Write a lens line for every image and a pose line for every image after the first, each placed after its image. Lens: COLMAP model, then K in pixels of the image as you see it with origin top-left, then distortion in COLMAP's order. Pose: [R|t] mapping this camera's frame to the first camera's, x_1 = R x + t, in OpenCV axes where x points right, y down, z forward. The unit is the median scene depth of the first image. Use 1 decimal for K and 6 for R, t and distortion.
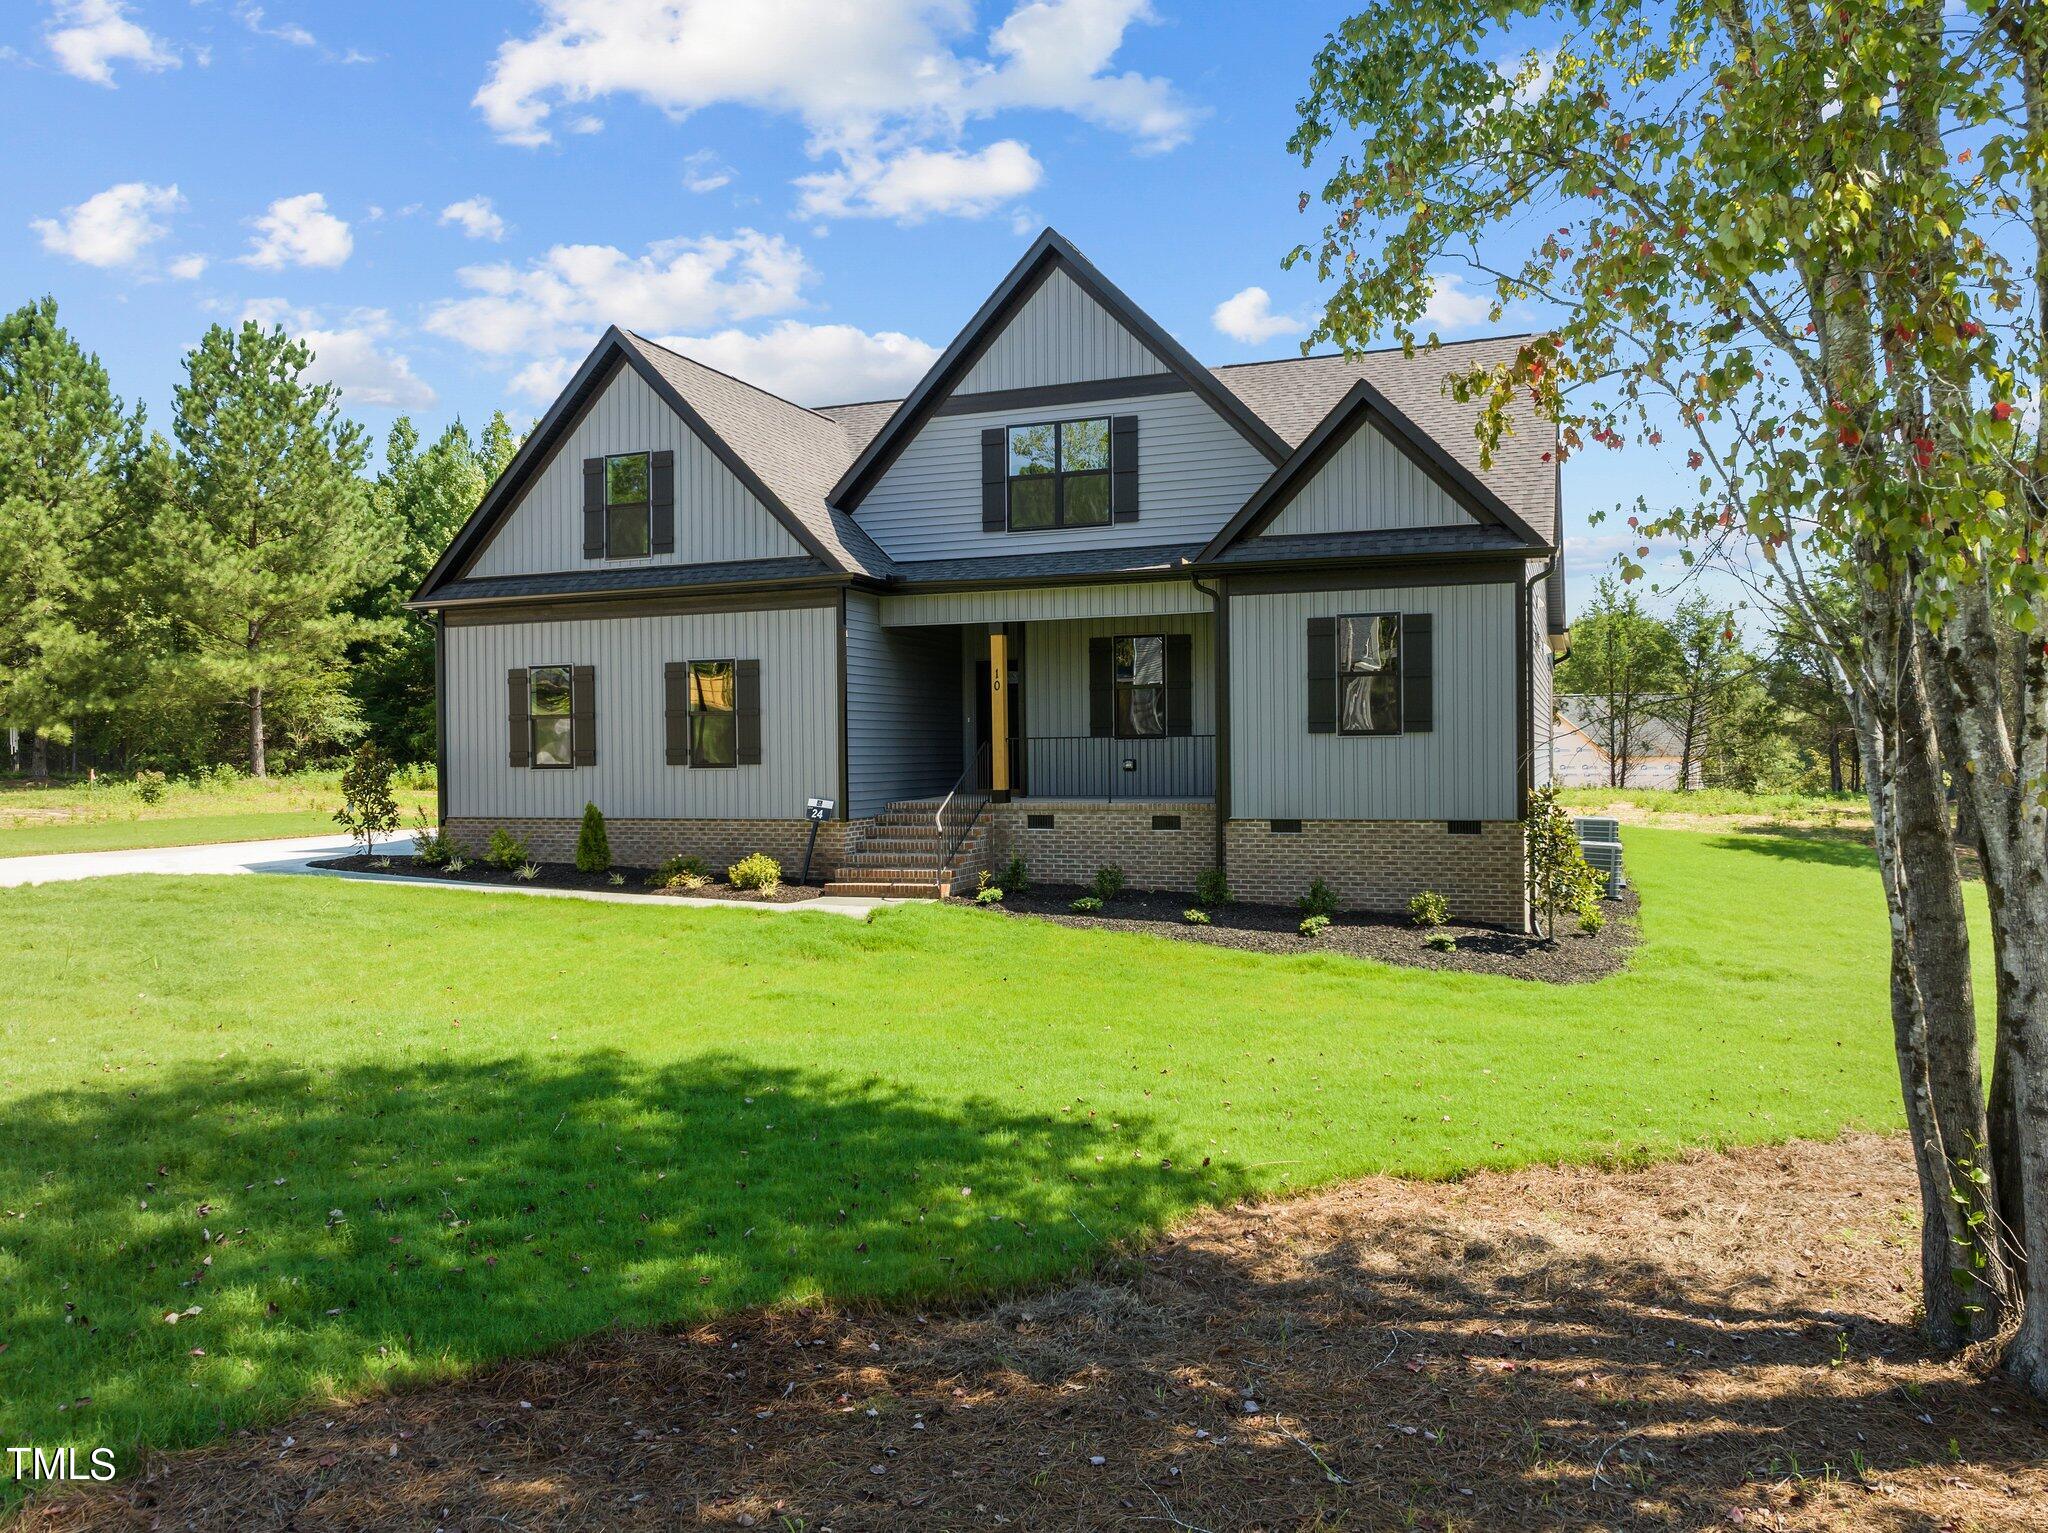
lens RADIAL K [[1544.3, 0, 1017.7], [0, 1544.3, 755.2], [0, 0, 1]] dist [0.001187, 0.000775]
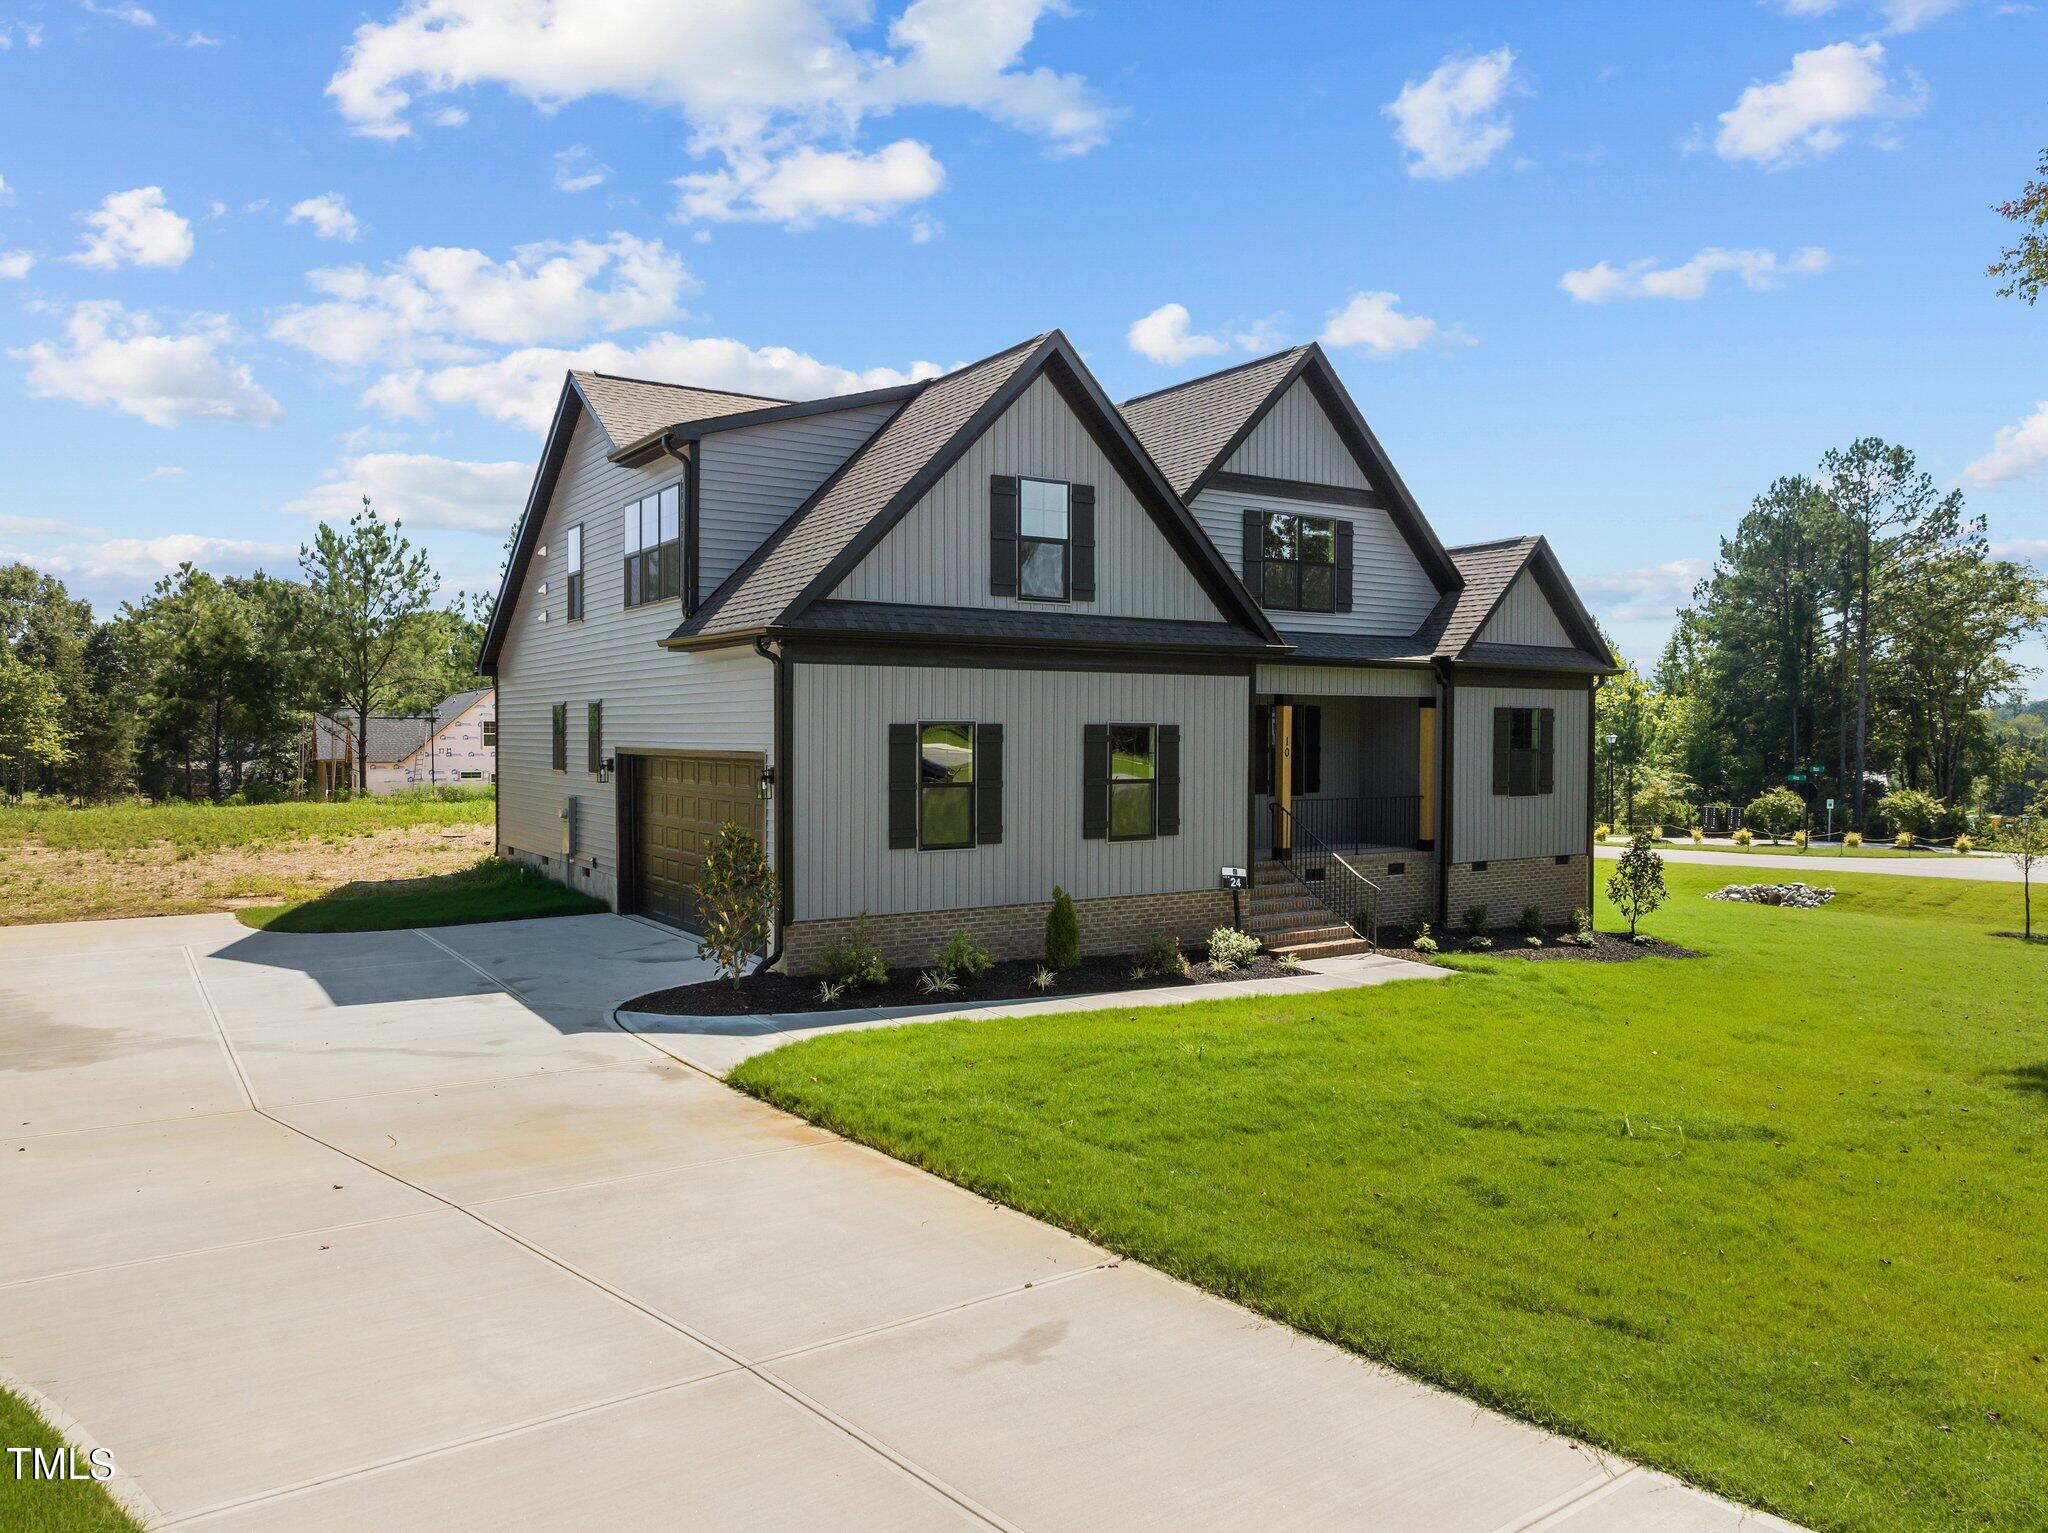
lens RADIAL K [[1425.7, 0, 1016.1], [0, 1425.7, 766.2], [0, 0, 1]] dist [-0.036951, -0.000682]
pose [[0.587165, -0.007092, 0.809436, -0.939698], [-0.004593, 0.999916, 0.012092, -0.046780], [-0.809454, -0.010818, 0.587083, 0.567270]]
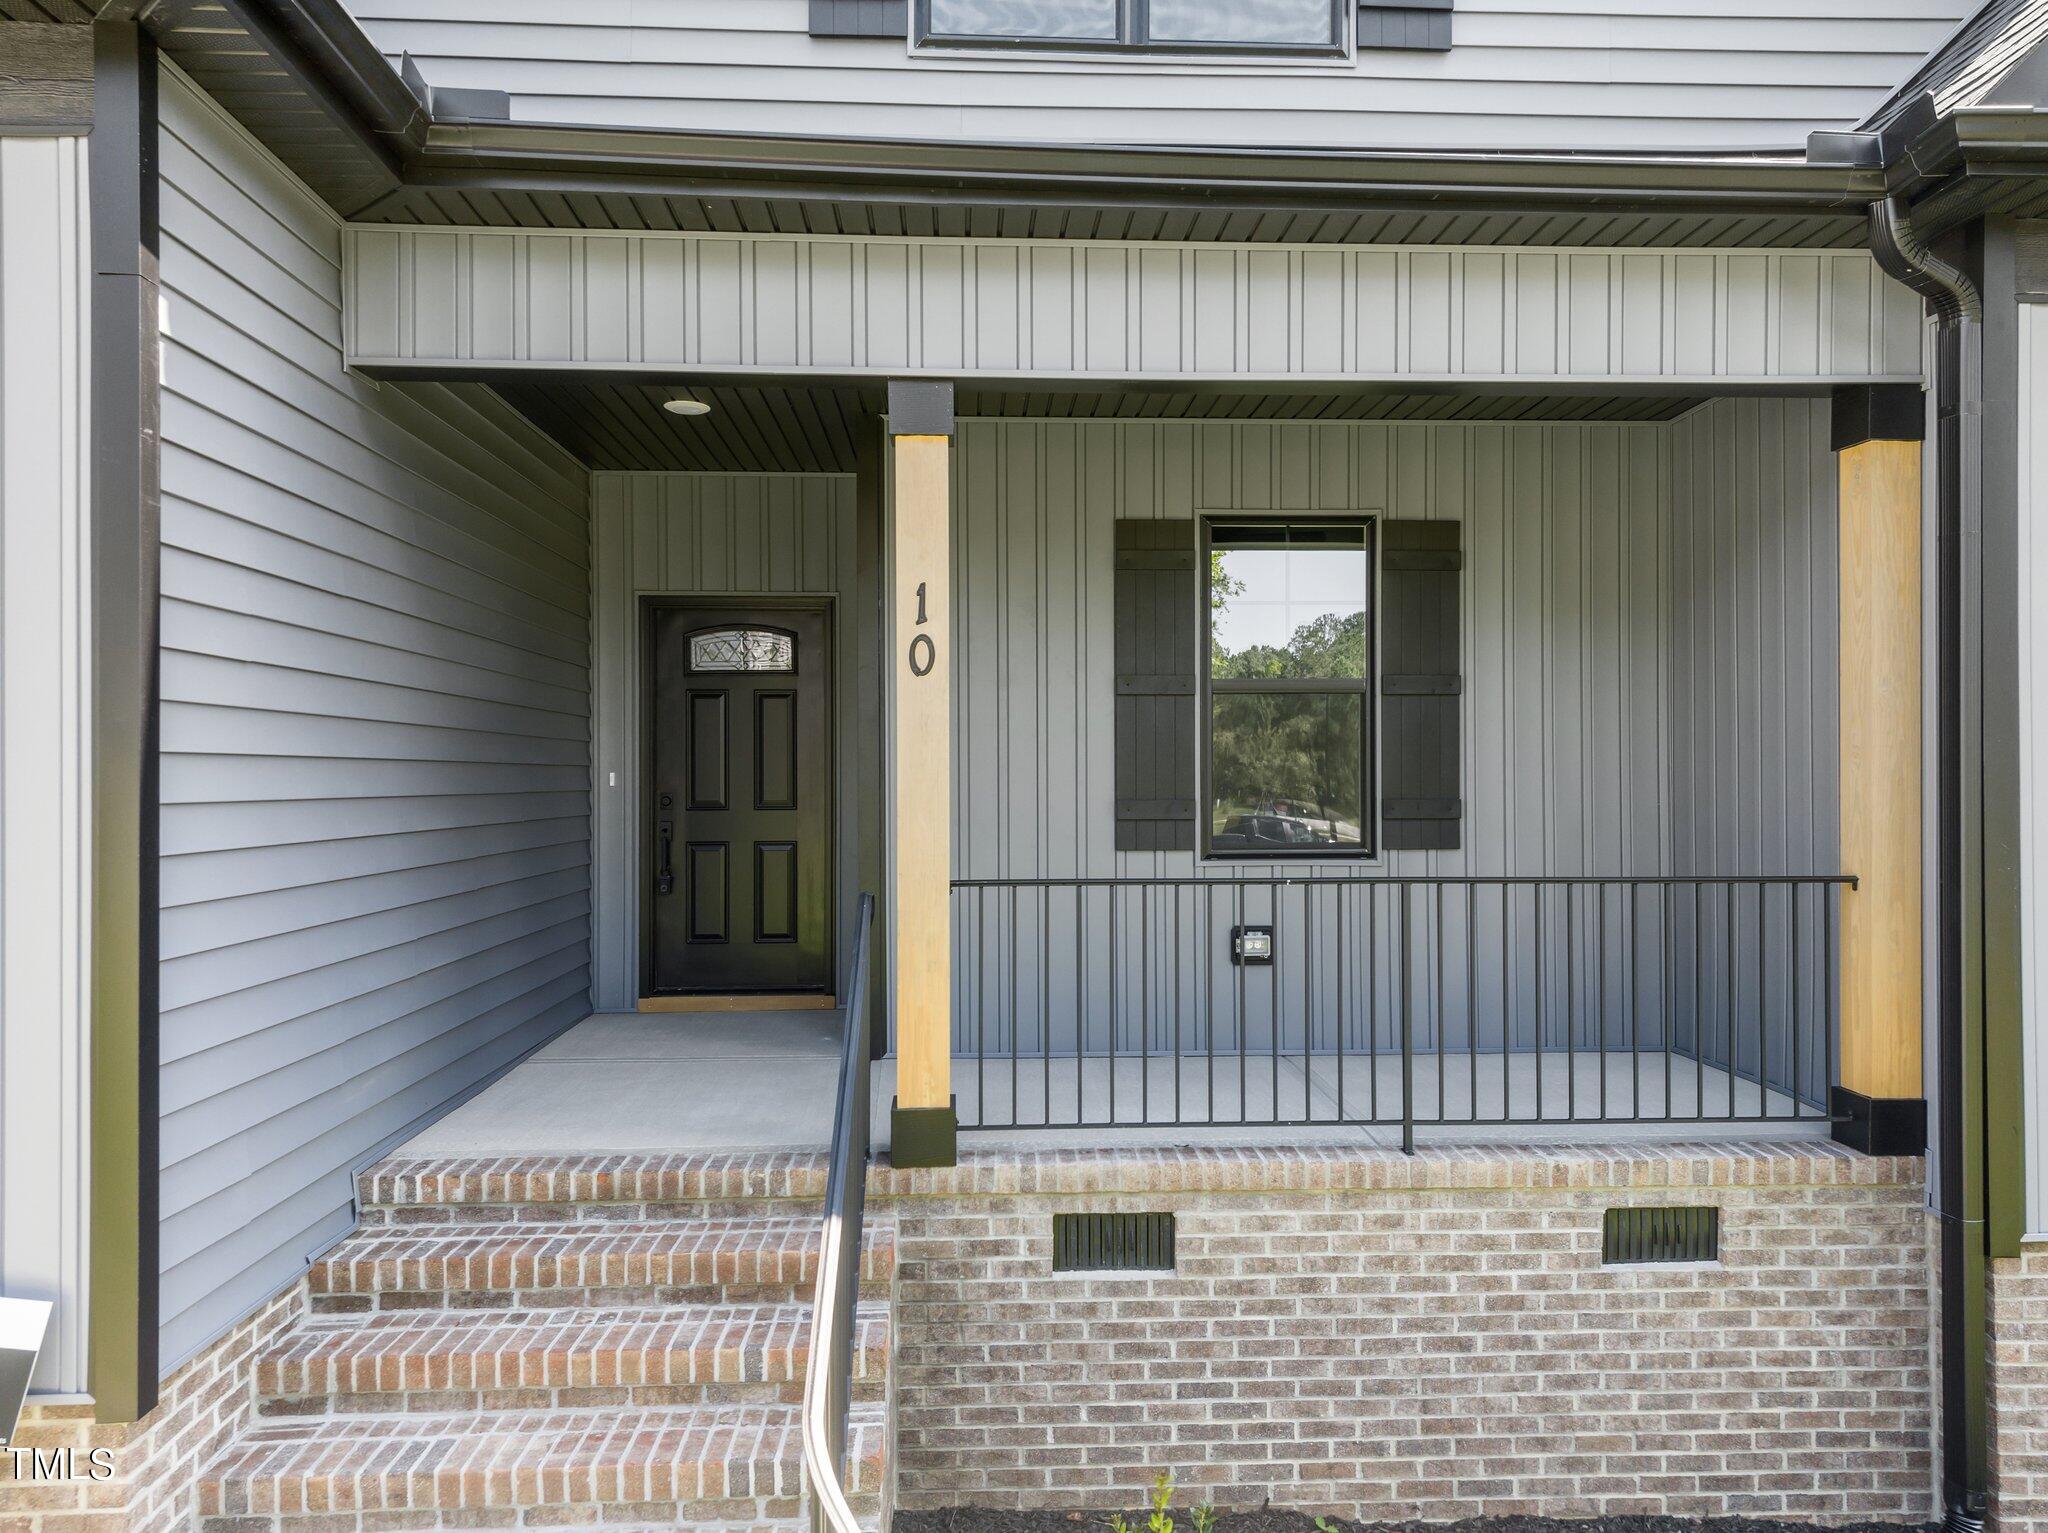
lens RADIAL K [[1430.4, 0, 1018.9], [0, 1430.4, 771.6], [0, 0, 1]] dist [0.004447, 0.000625]
pose [[0.912824, 0.012546, 0.408161, -0.086608], [-0.008496, 0.999895, -0.011734, -0.025026], [-0.408265, 0.007244, 0.912835, 0.802970]]
